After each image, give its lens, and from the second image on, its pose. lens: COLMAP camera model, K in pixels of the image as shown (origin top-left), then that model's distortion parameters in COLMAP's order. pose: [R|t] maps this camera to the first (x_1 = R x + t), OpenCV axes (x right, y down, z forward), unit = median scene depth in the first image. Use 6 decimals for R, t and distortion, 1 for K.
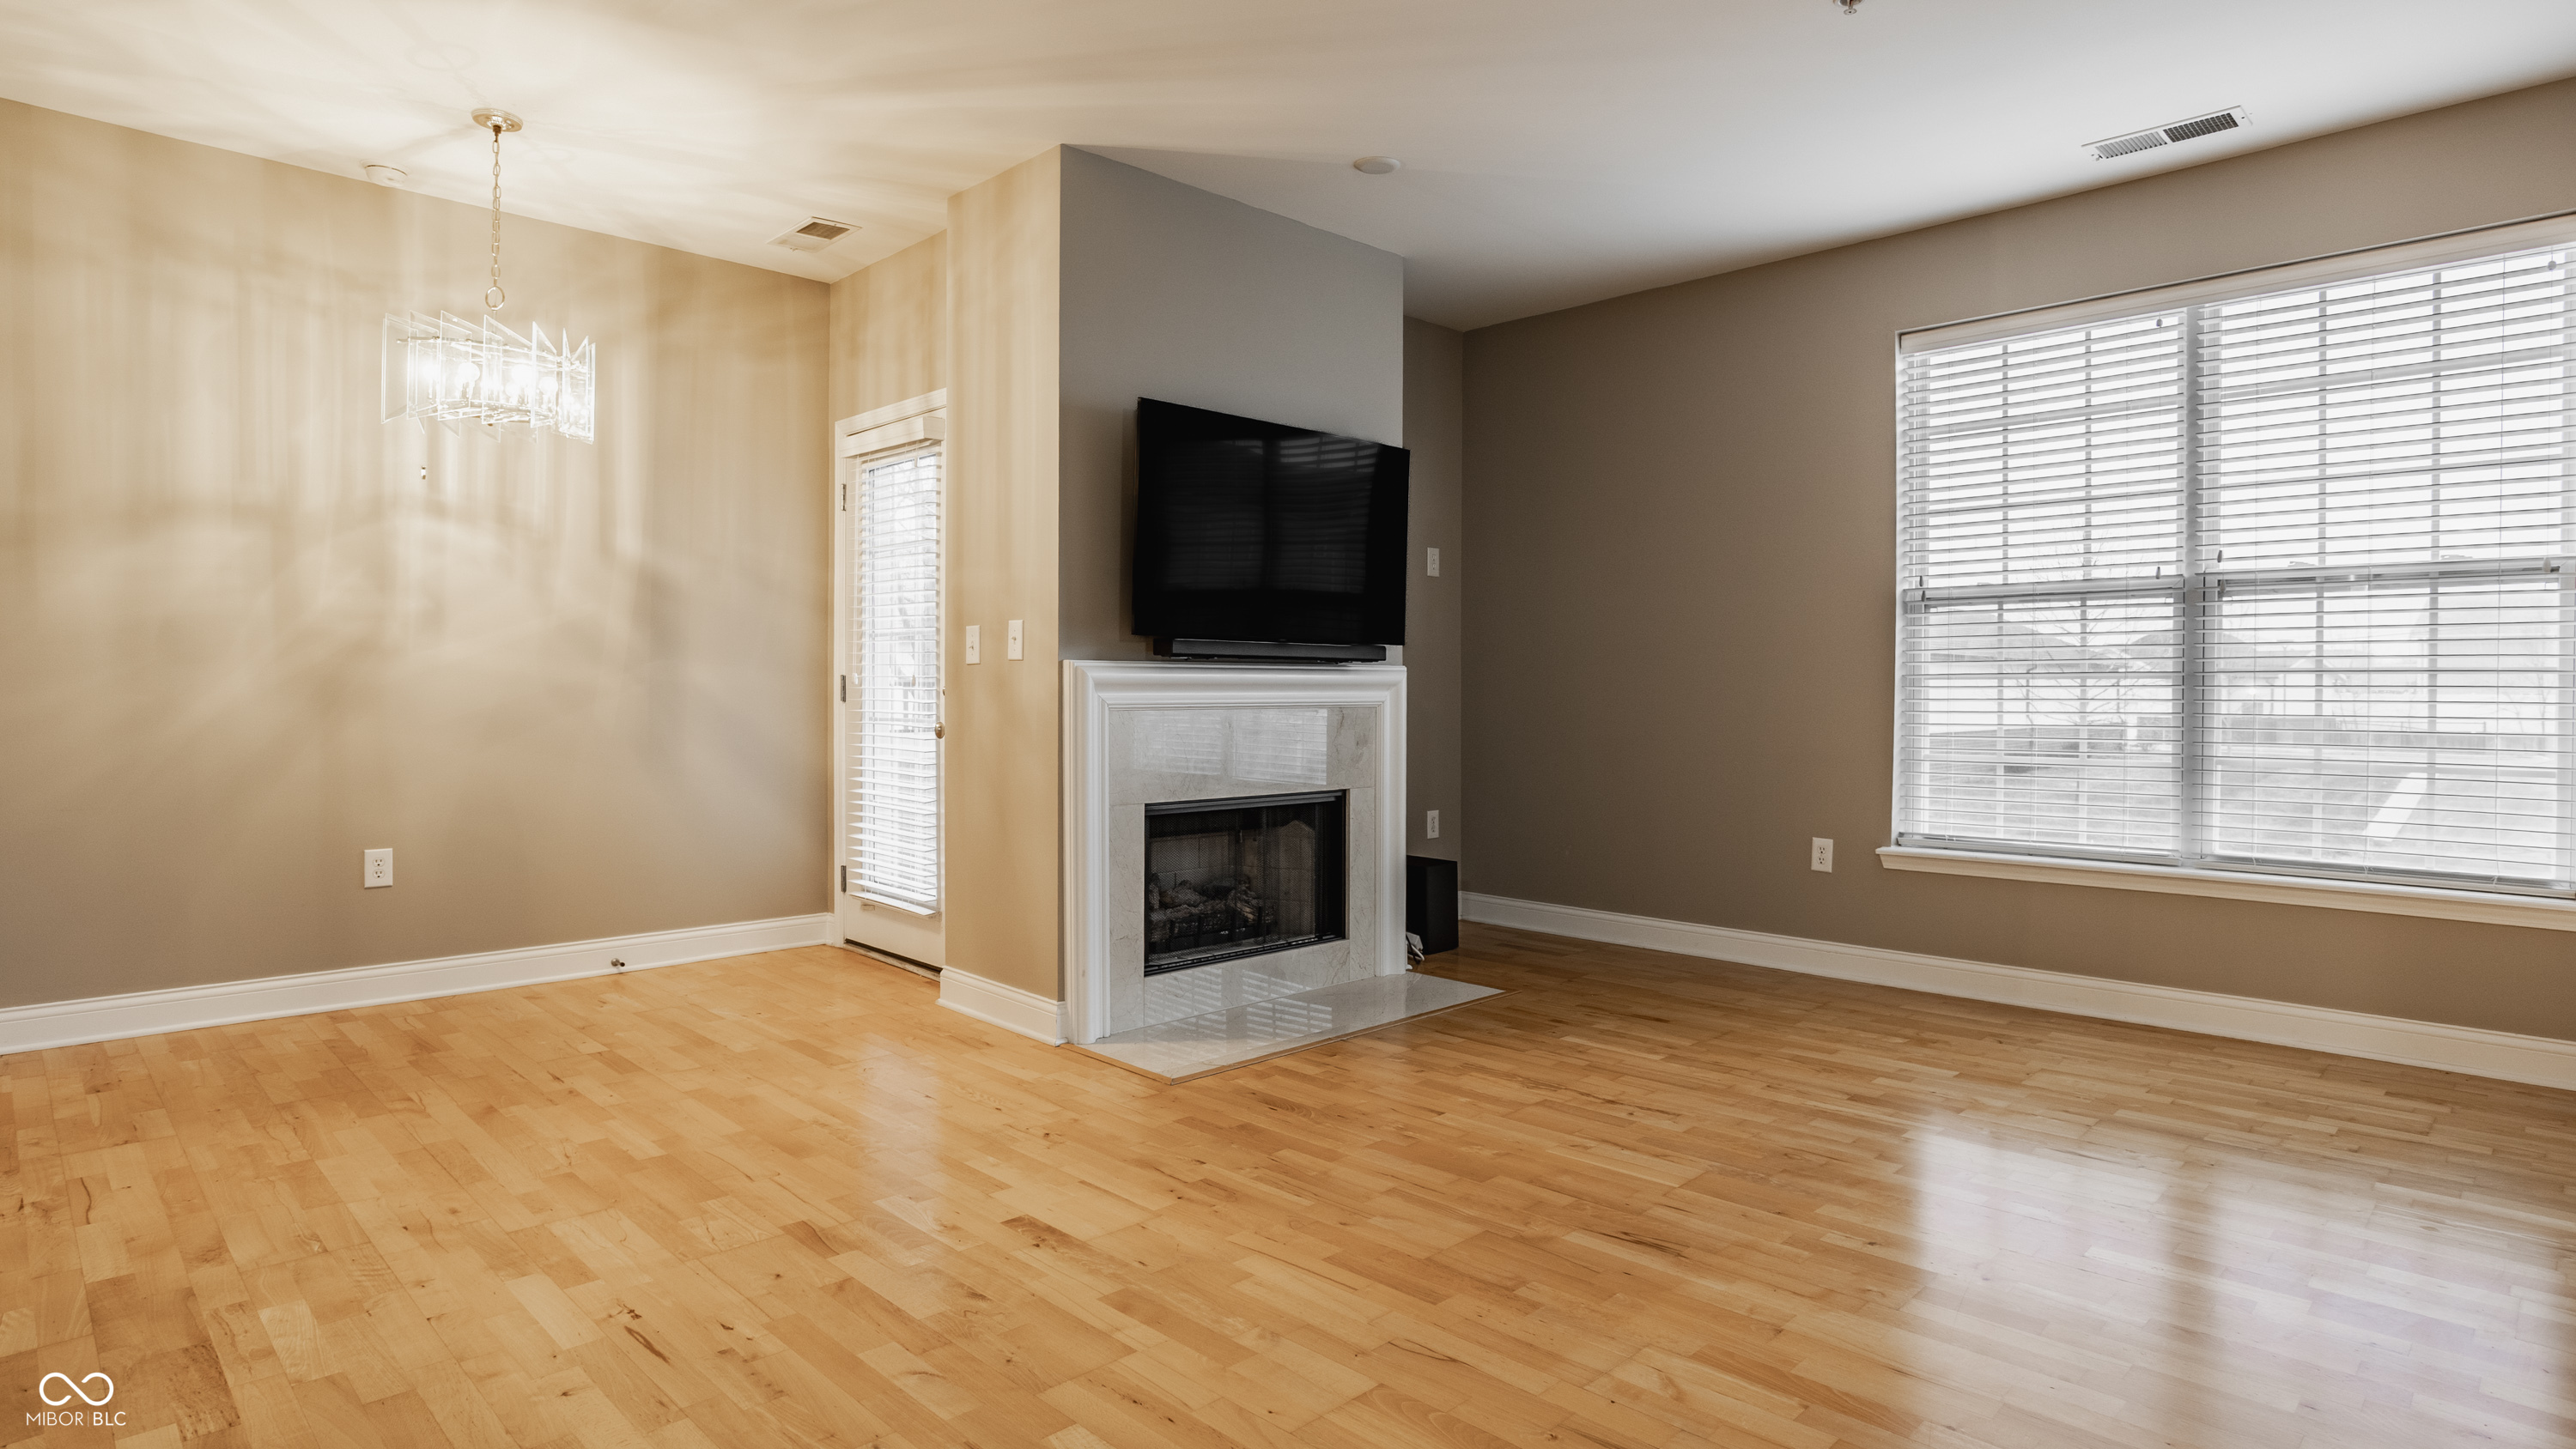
lens RADIAL K [[1335.3, 0, 1266.1], [0, 1335.3, 710.5], [0, 0, 1]] dist [-0.031506, 0.003756]
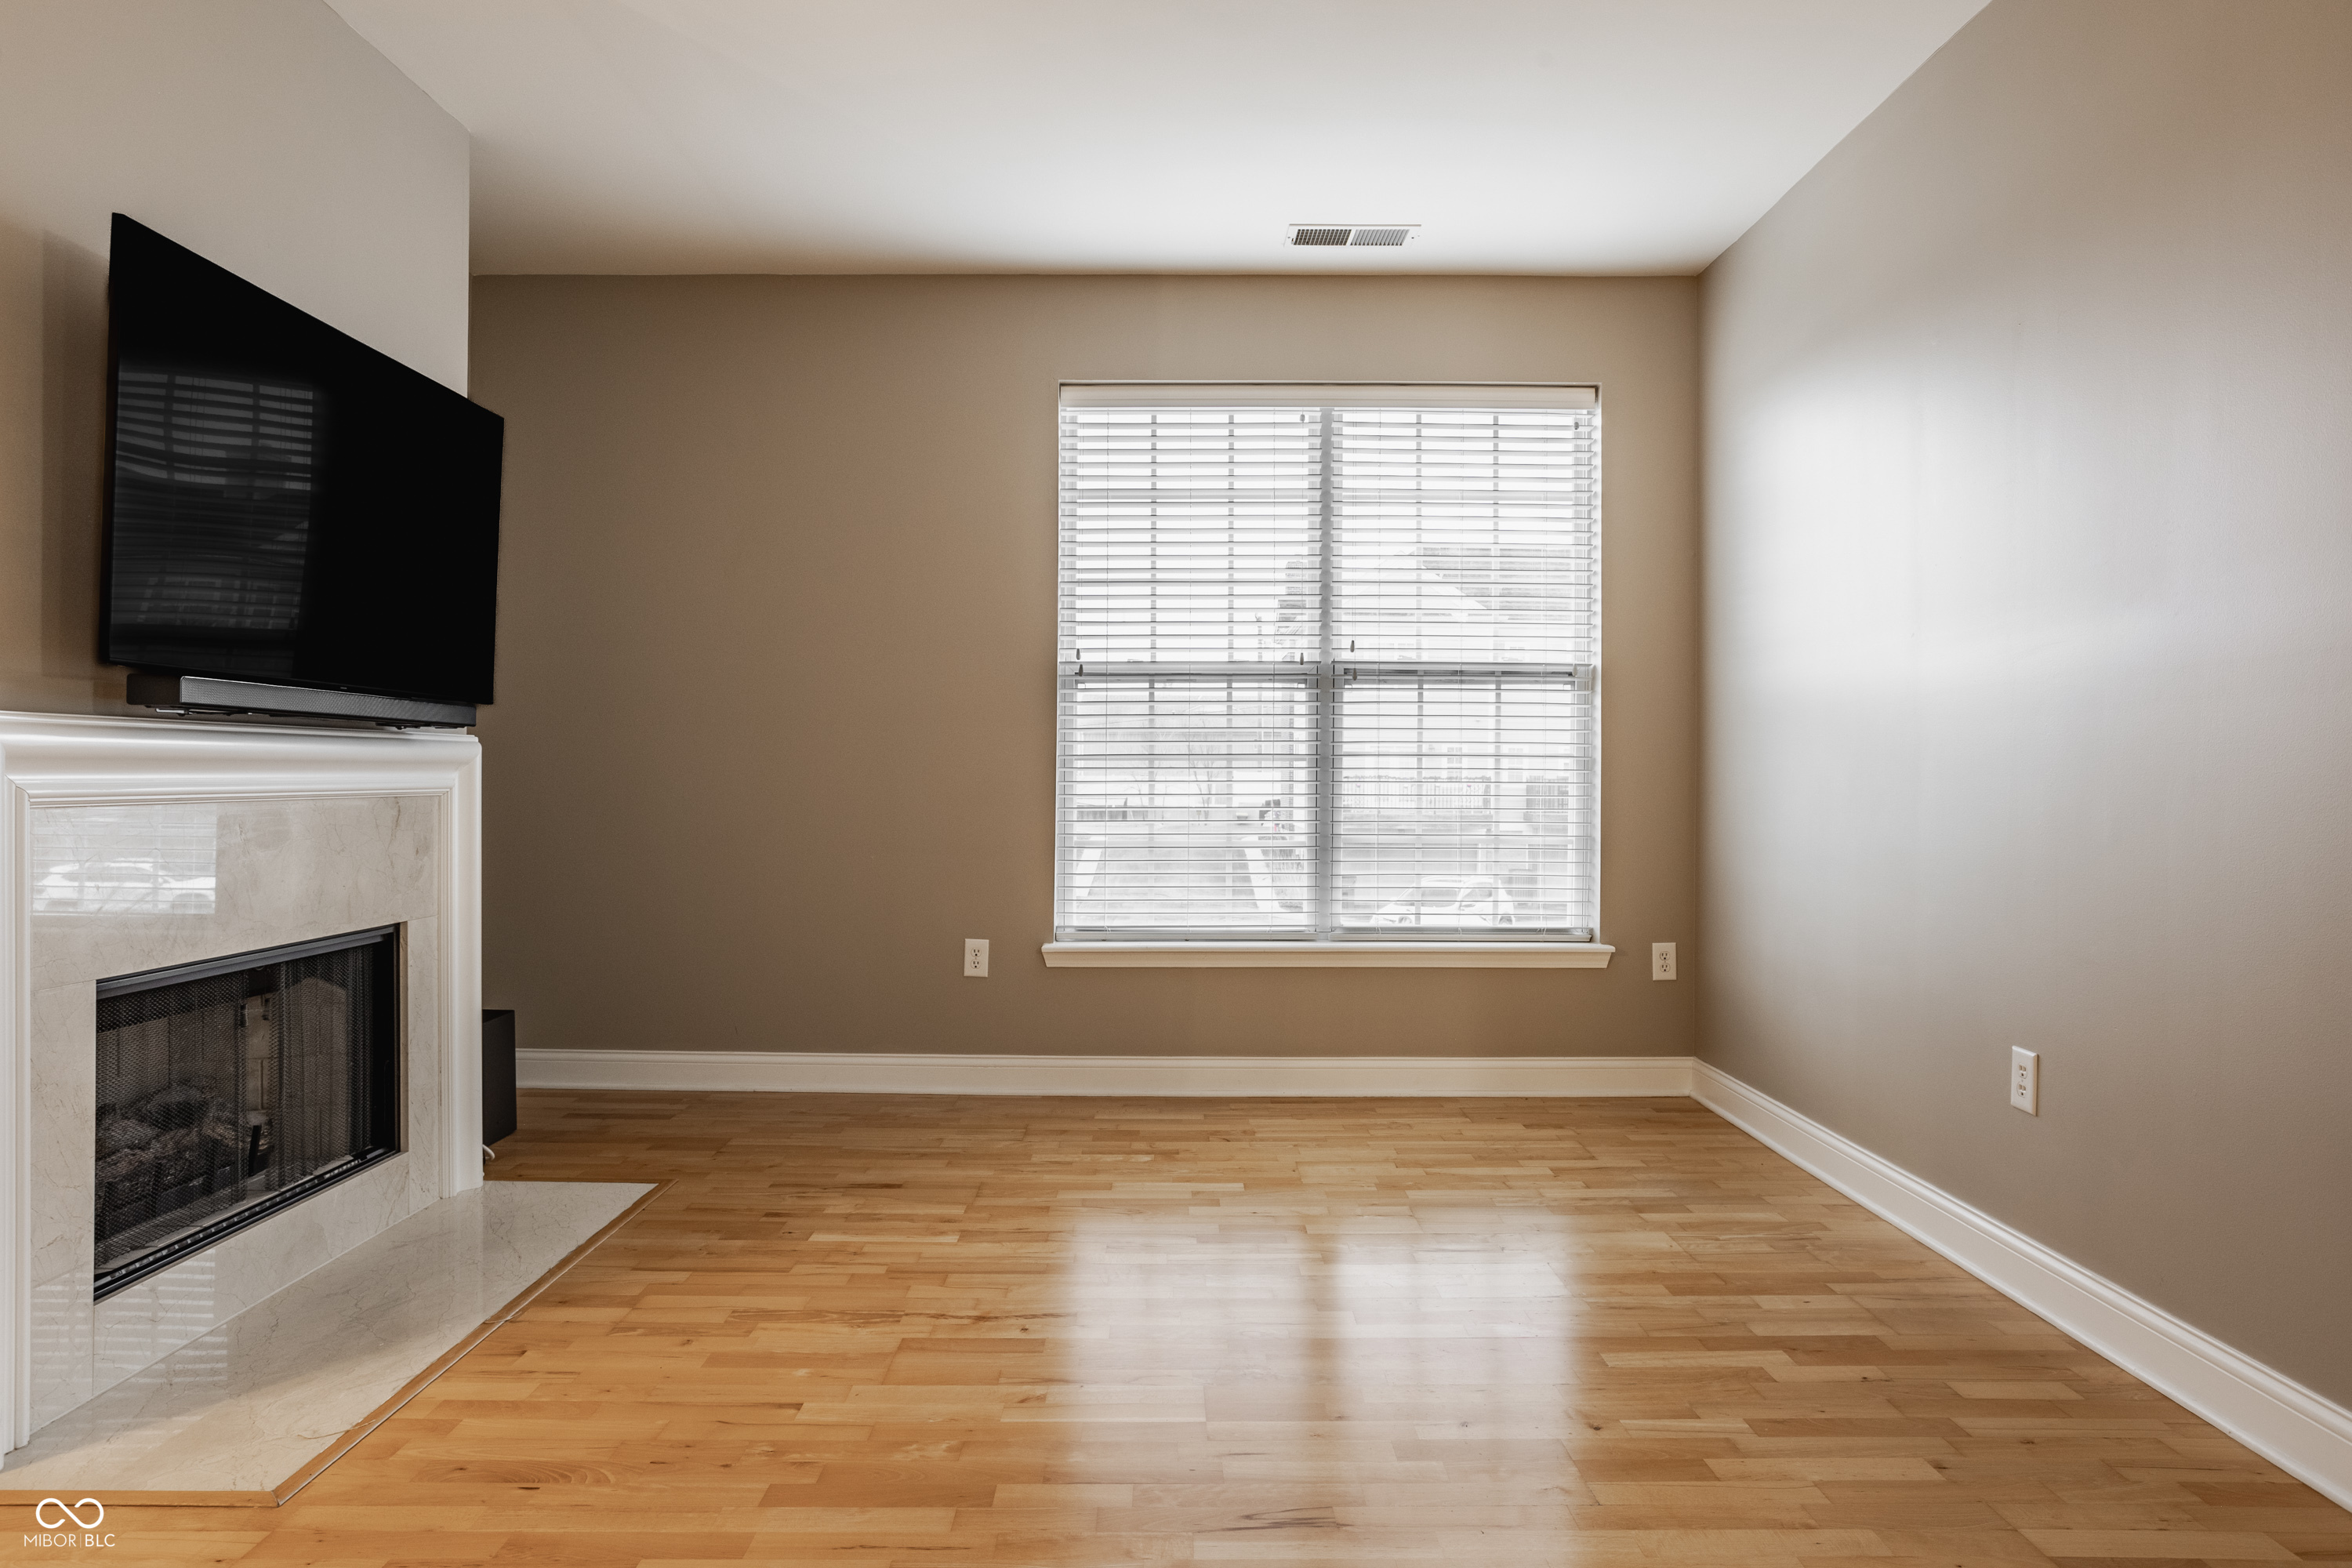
lens RADIAL K [[1392.1, 0, 1153.3], [0, 1392.1, 798.4], [0, 0, 1]] dist [-0.028594, 0.013940]
pose [[0.702311, -0.011686, 0.711775, -0.187219], [0.008970, 0.999931, 0.007567, -0.003876], [-0.711814, 0.001071, 0.702367, 0.313008]]
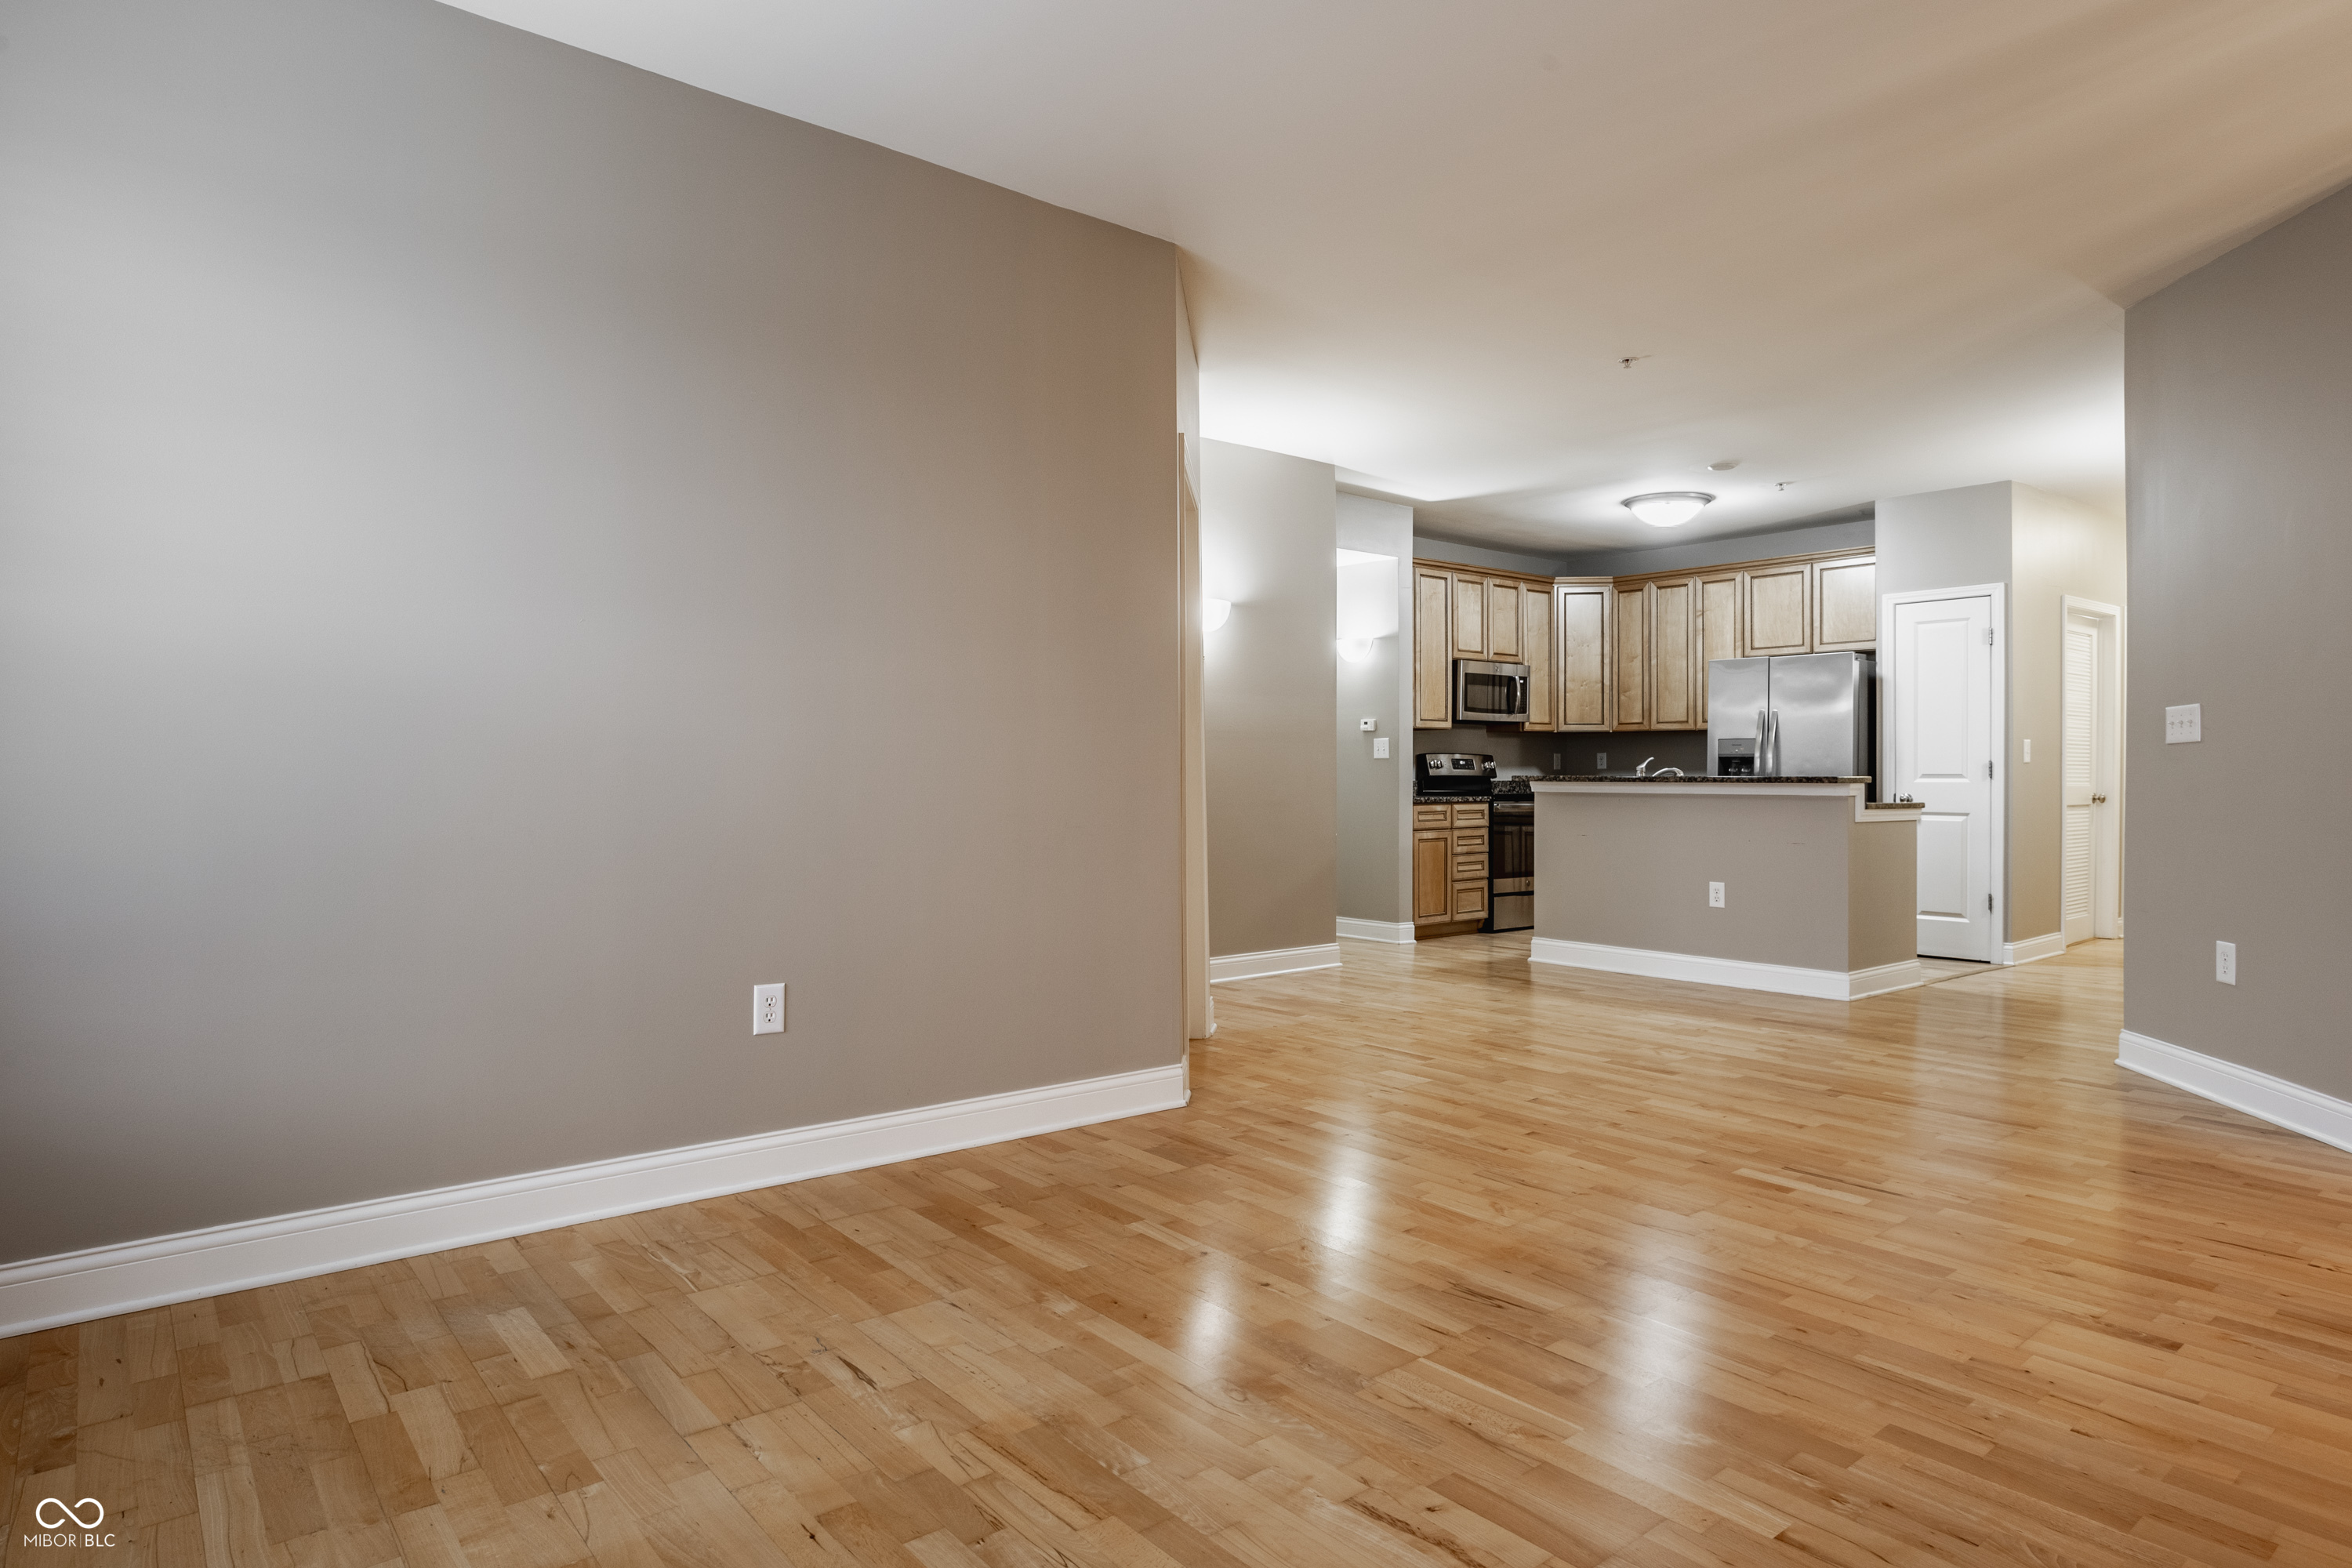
lens RADIAL K [[1344.6, 0, 1175.7], [0, 1344.6, 771.7], [0, 0, 1]] dist [-0.038193, 0.017408]
pose [[-0.996747, -0.005157, 0.080433, 0.271314], [-0.003846, 0.999858, 0.016436, -0.014775], [-0.080506, 0.016073, -0.996624, 1.253560]]
